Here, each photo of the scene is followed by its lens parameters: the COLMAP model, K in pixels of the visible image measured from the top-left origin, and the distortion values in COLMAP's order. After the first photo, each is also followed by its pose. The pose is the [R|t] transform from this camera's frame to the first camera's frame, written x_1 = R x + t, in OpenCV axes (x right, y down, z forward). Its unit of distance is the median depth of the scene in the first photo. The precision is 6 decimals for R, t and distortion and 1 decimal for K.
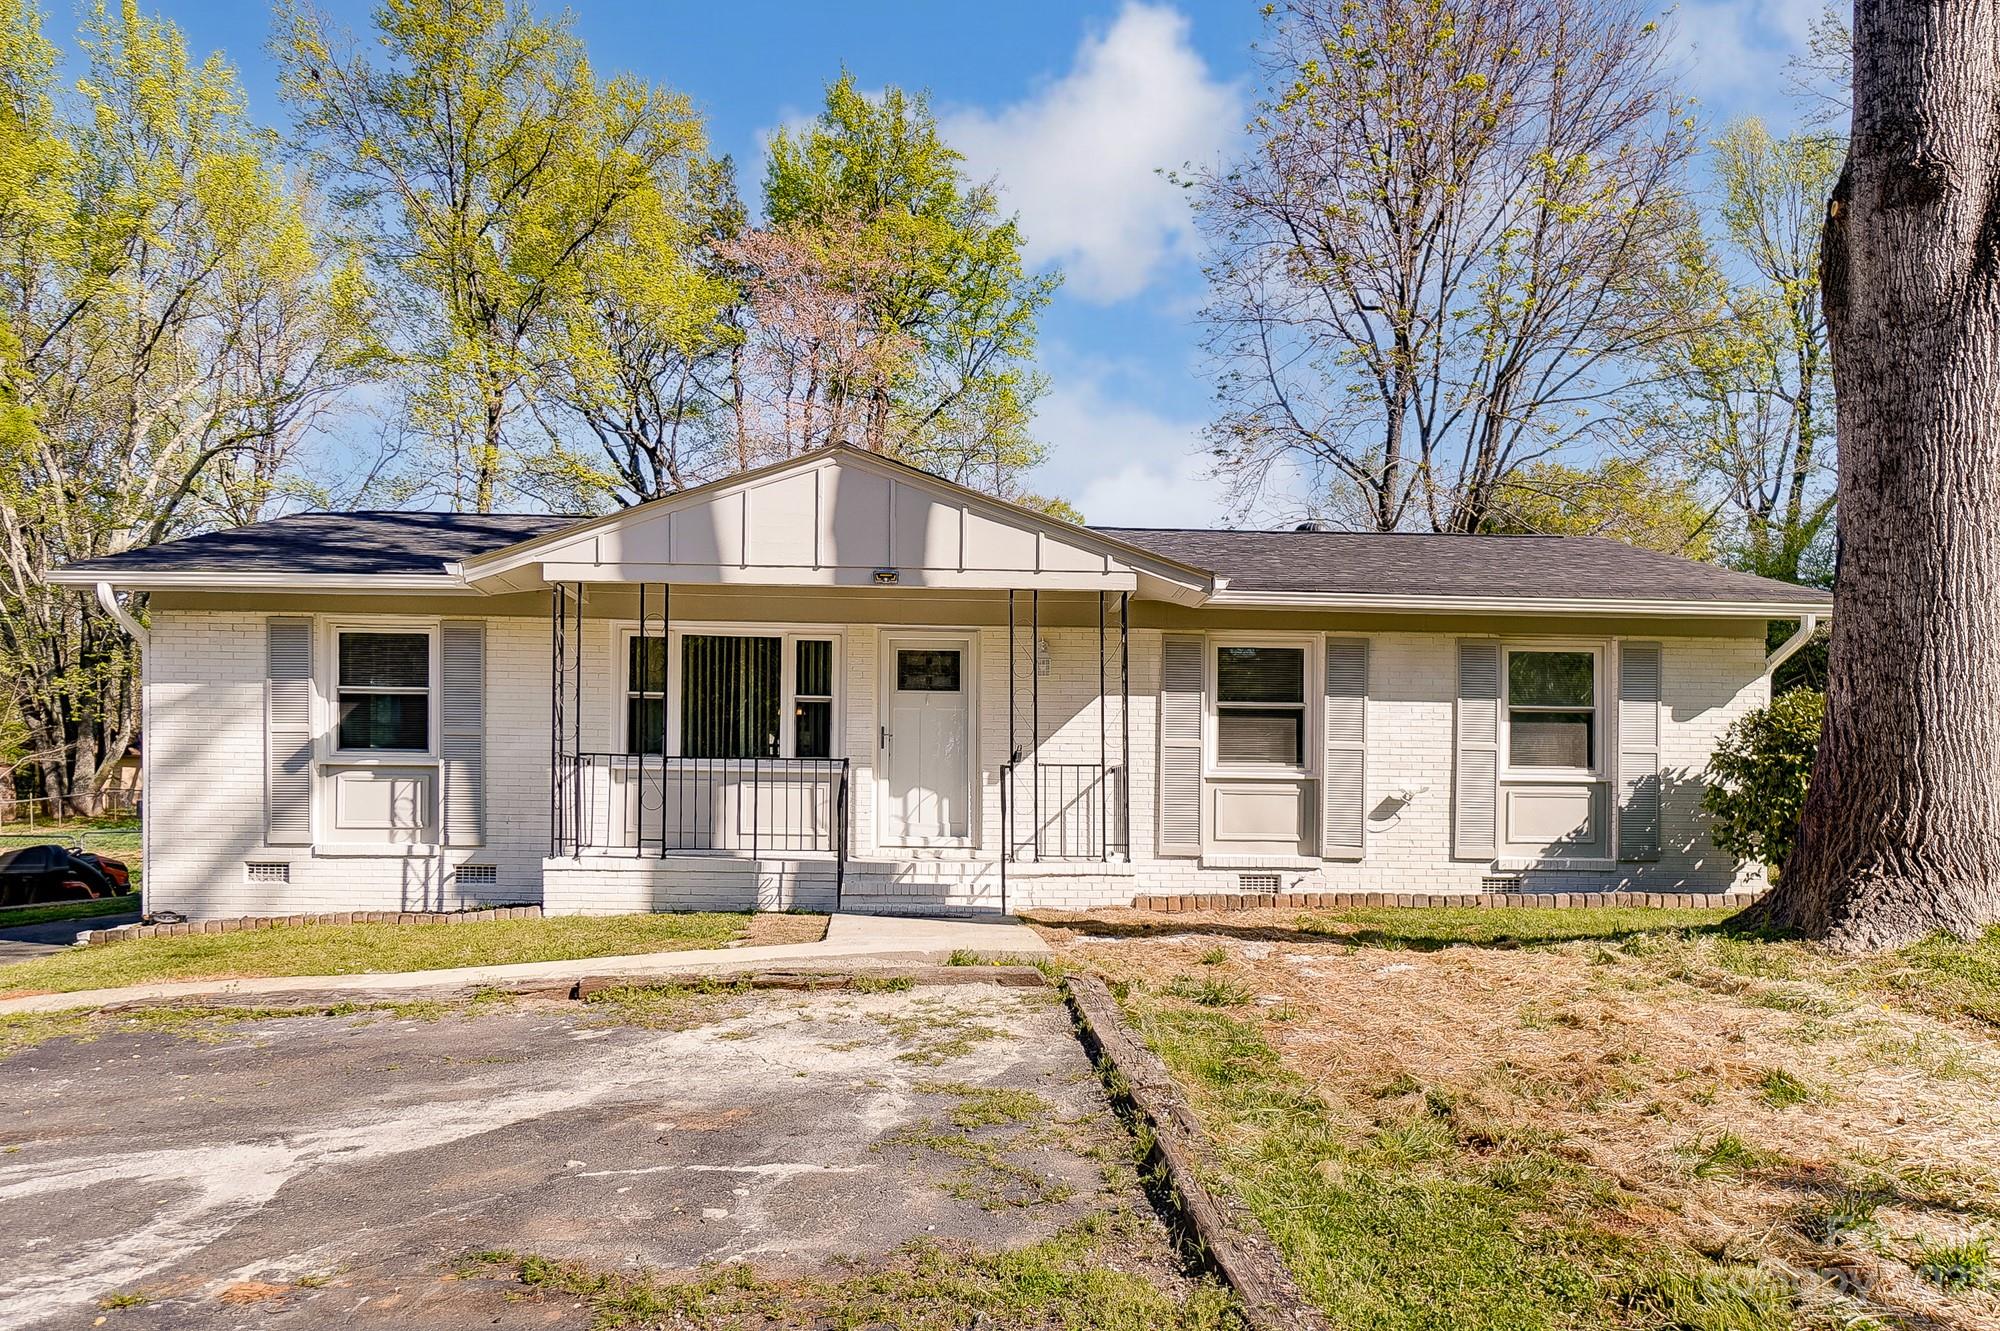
lens RADIAL K [[1365.9, 0, 1000.2], [0, 1365.9, 821.4], [0, 0, 1]] dist [0.016049, 0.000090]
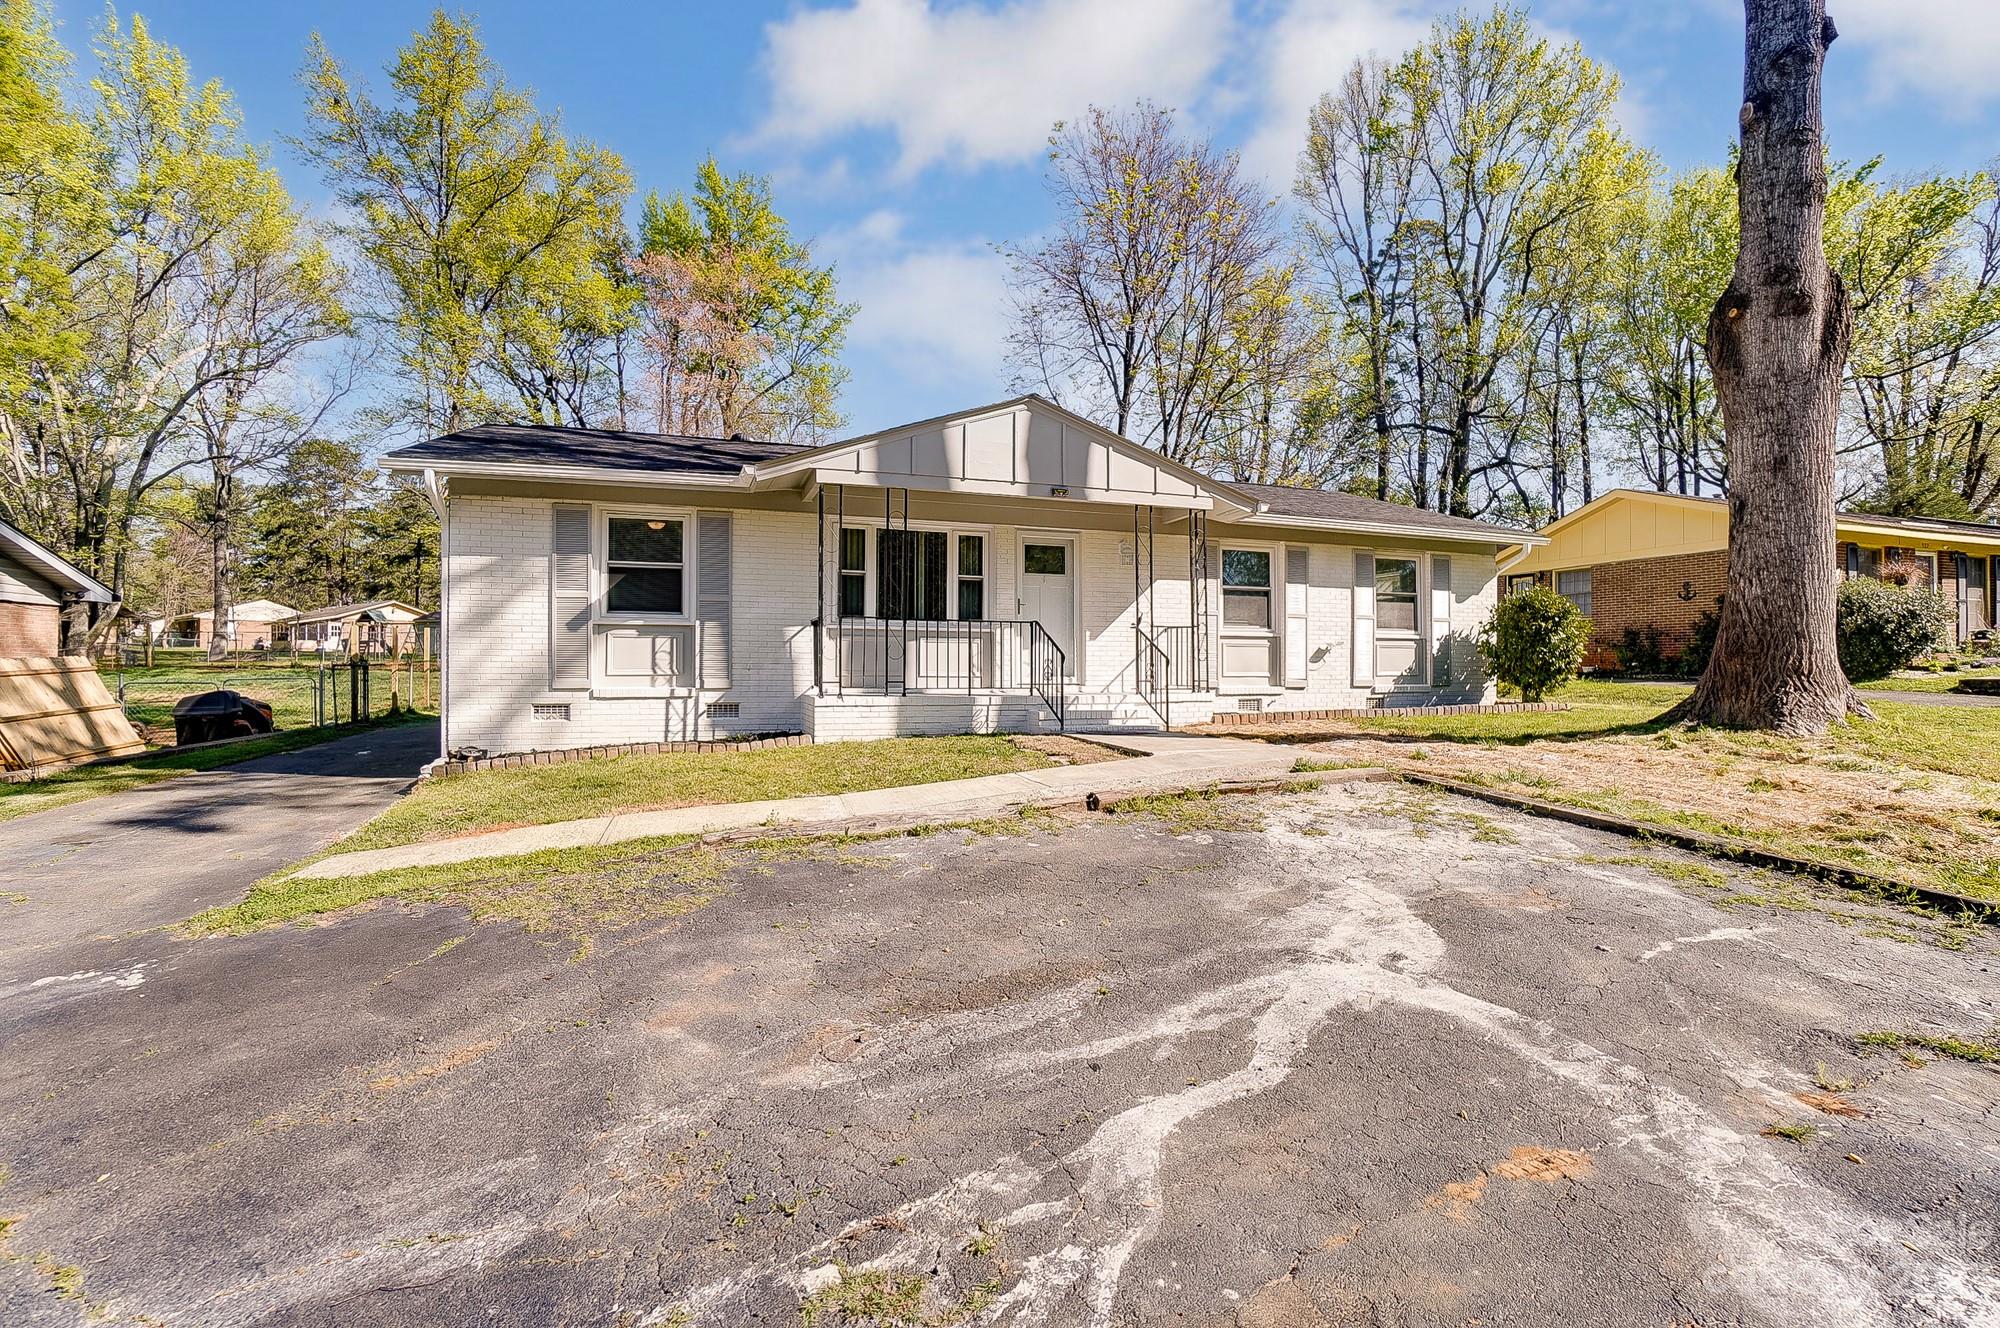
lens RADIAL K [[881.0, 0, 1000.3], [0, 881.0, 645.1], [0, 0, 1]] dist [-0.043797, 0.000116]
pose [[0.958036, -0.001872, 0.286641, -0.370974], [0.007882, 0.999773, -0.019815, -0.004125], [-0.286539, 0.021243, 0.957833, 0.145248]]
